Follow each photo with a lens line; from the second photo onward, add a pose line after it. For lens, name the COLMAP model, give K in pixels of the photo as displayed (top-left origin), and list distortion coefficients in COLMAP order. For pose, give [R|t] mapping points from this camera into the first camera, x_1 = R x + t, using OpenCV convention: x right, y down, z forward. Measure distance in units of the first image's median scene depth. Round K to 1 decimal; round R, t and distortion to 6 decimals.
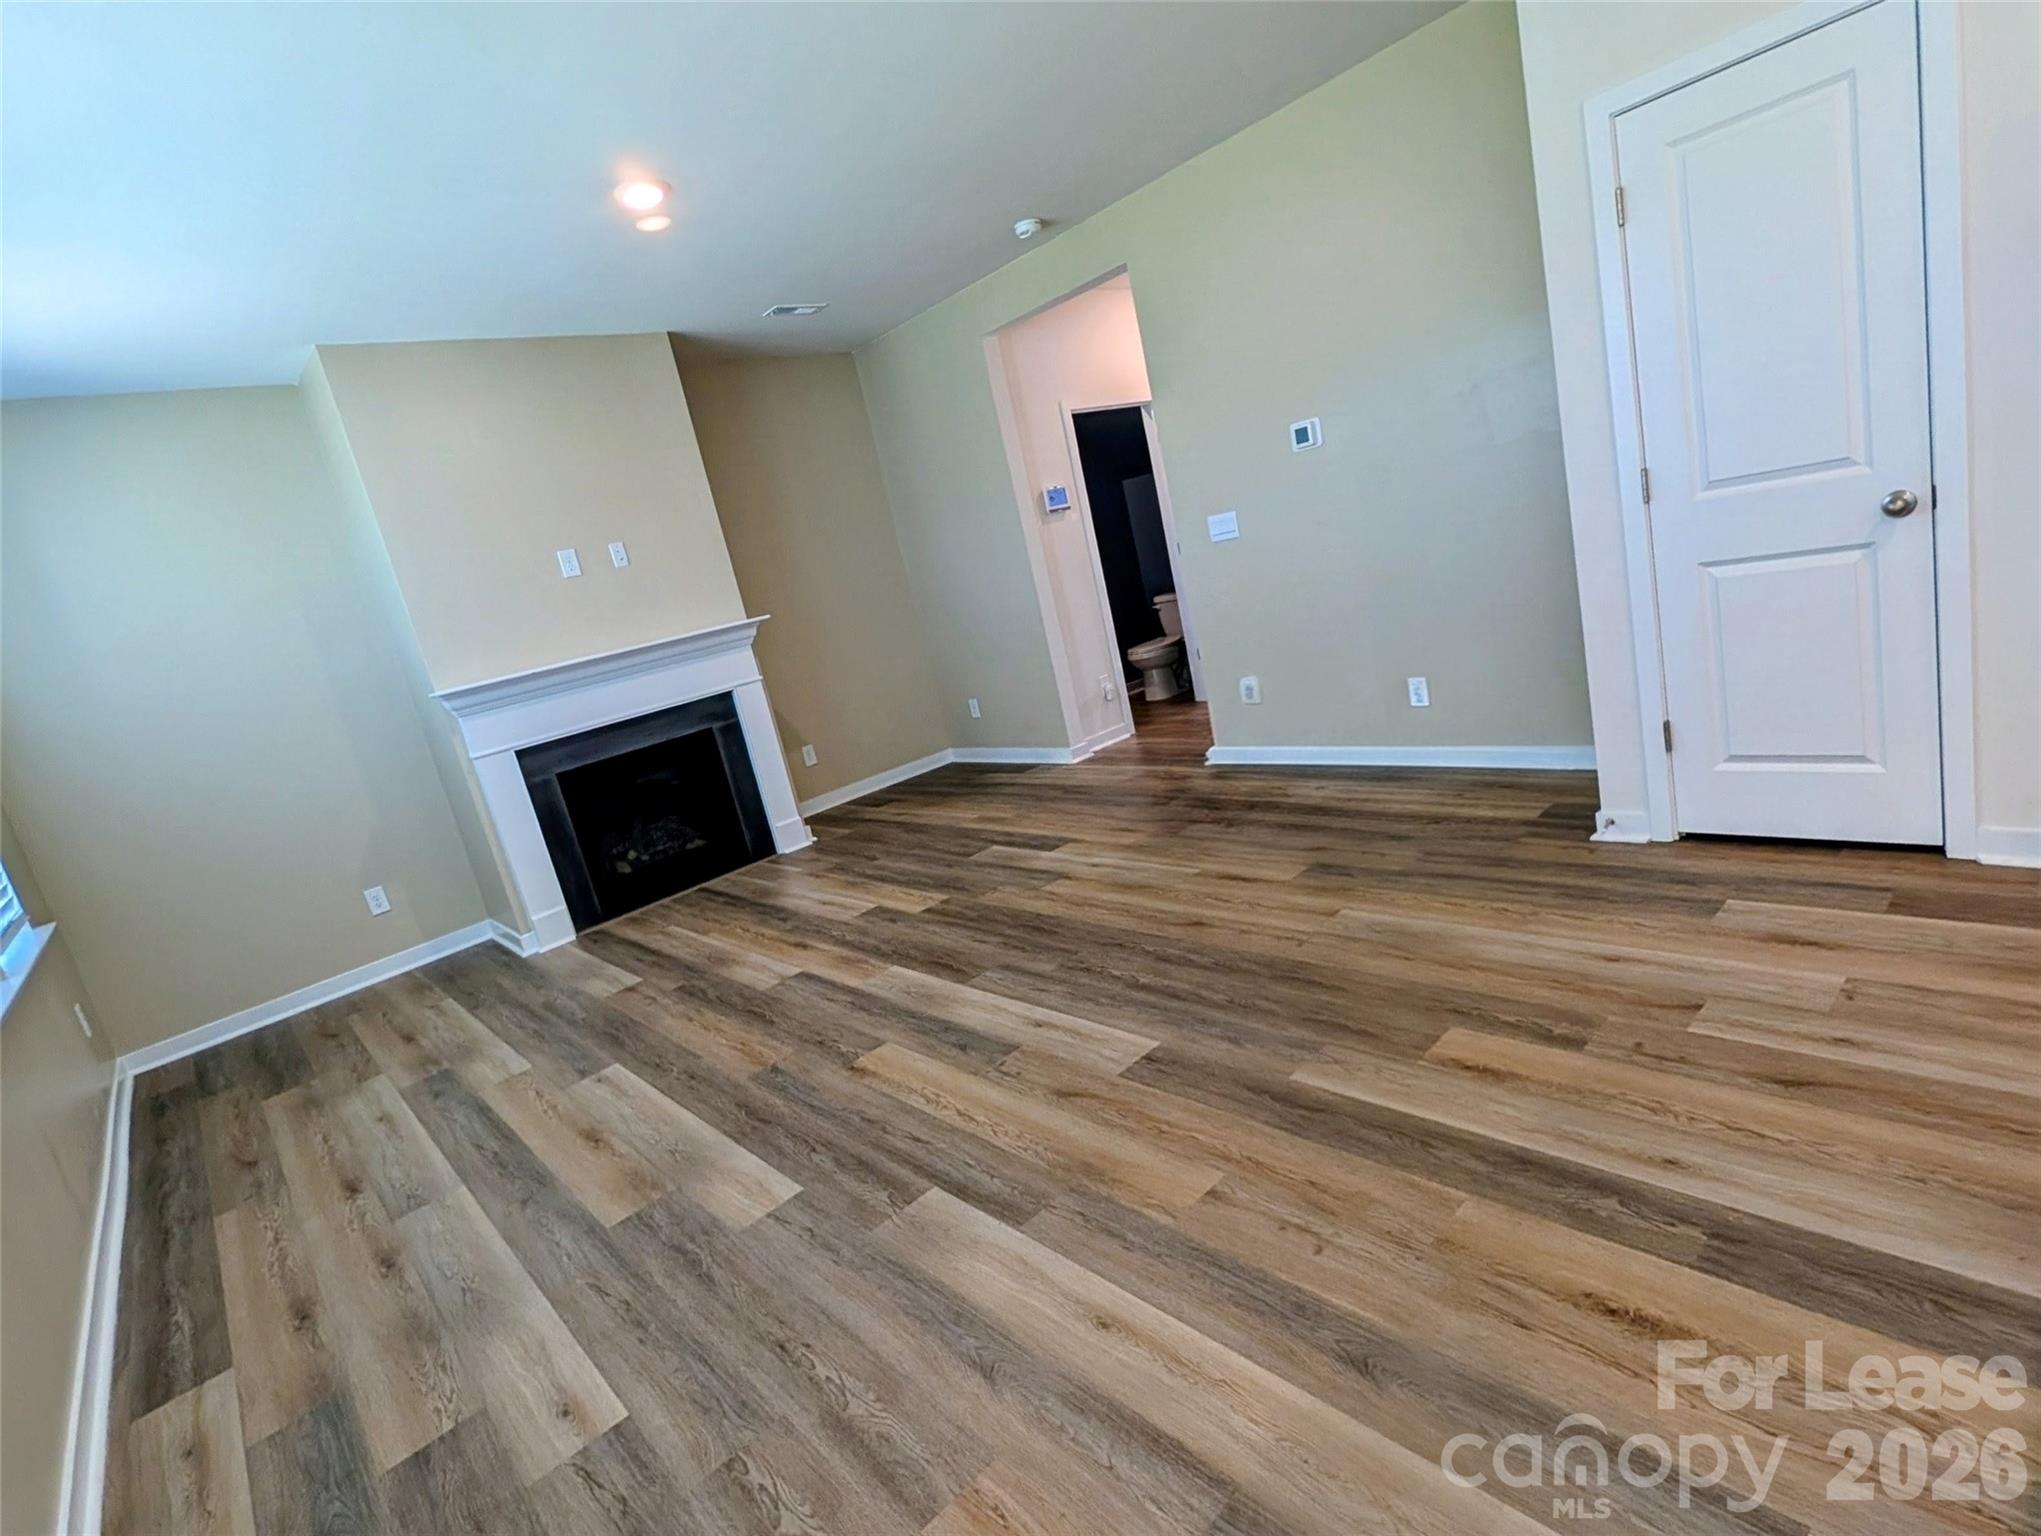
lens RADIAL K [[1013.0, 0, 1016.9], [0, 1013.0, 772.7], [0, 0, 1]] dist [-0.000784, -0.000607]
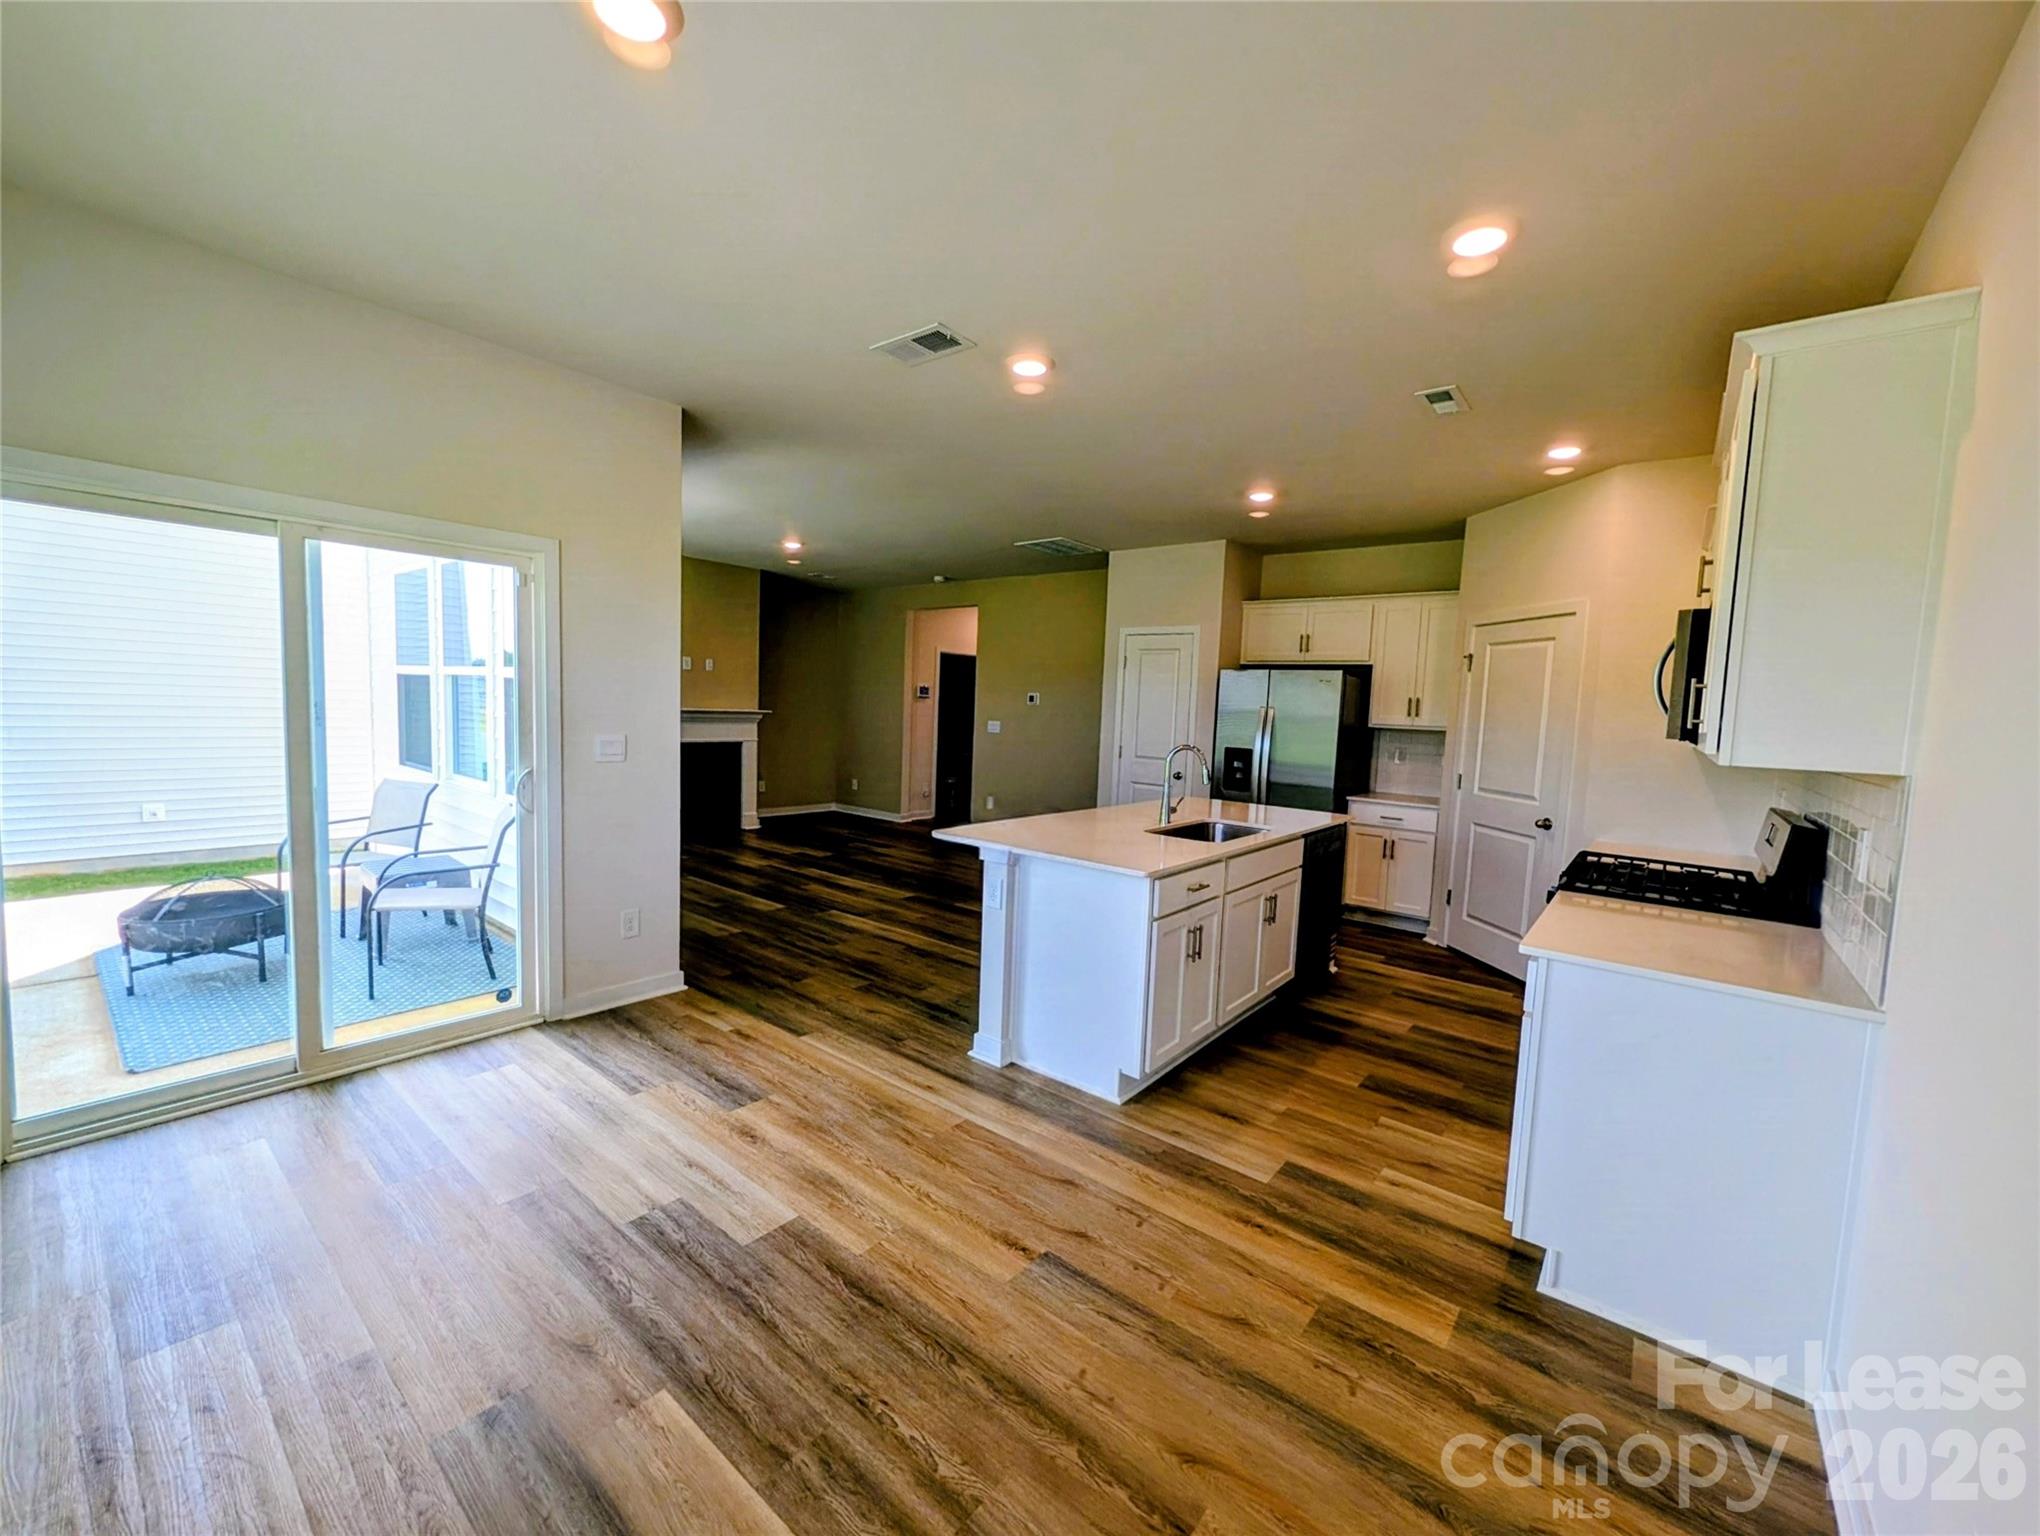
lens RADIAL K [[799.3, 0, 1015.0], [0, 799.3, 770.4], [0, 0, 1]] dist [-0.000981, -0.000353]
pose [[0.952368, 0.244747, 0.181918, -0.090526], [-0.215534, 0.962245, -0.166220, 0.248202], [-0.215731, 0.119093, 0.969163, -1.321670]]
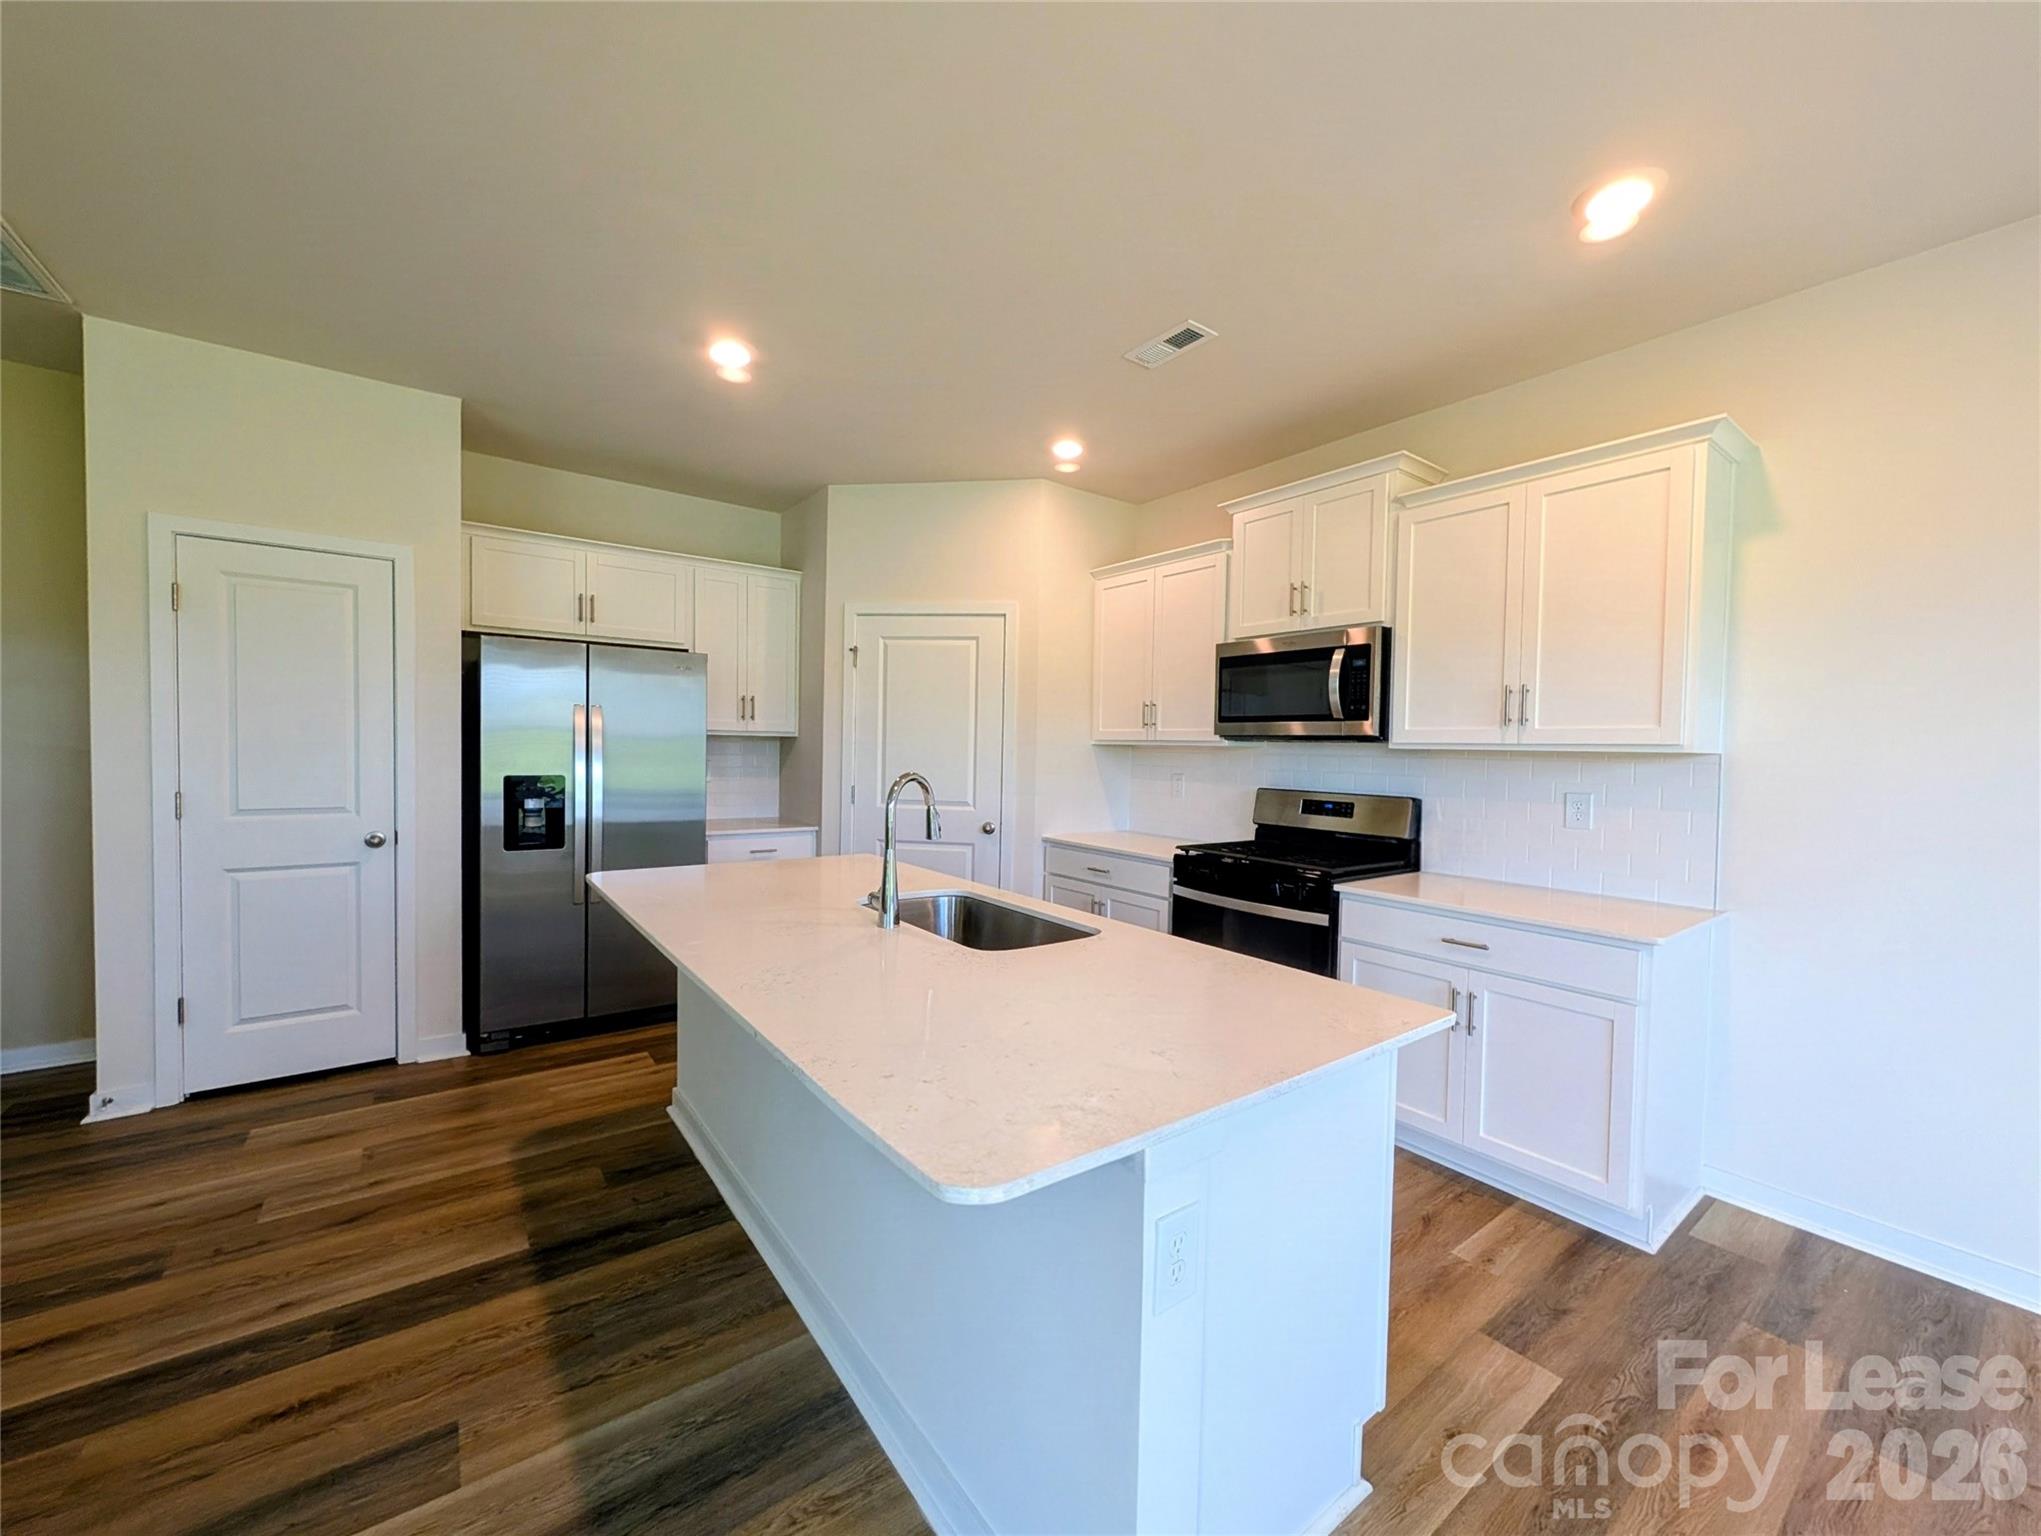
lens RADIAL K [[799.6, 0, 1015.5], [0, 799.6, 770.4], [0, 0, 1]] dist [-0.000981, -0.000353]
pose [[0.084254, 0.190652, 0.978035, -0.306005], [0.173065, 0.963808, -0.202787, 0.062782], [-0.981300, 0.186350, 0.048209, -0.085017]]
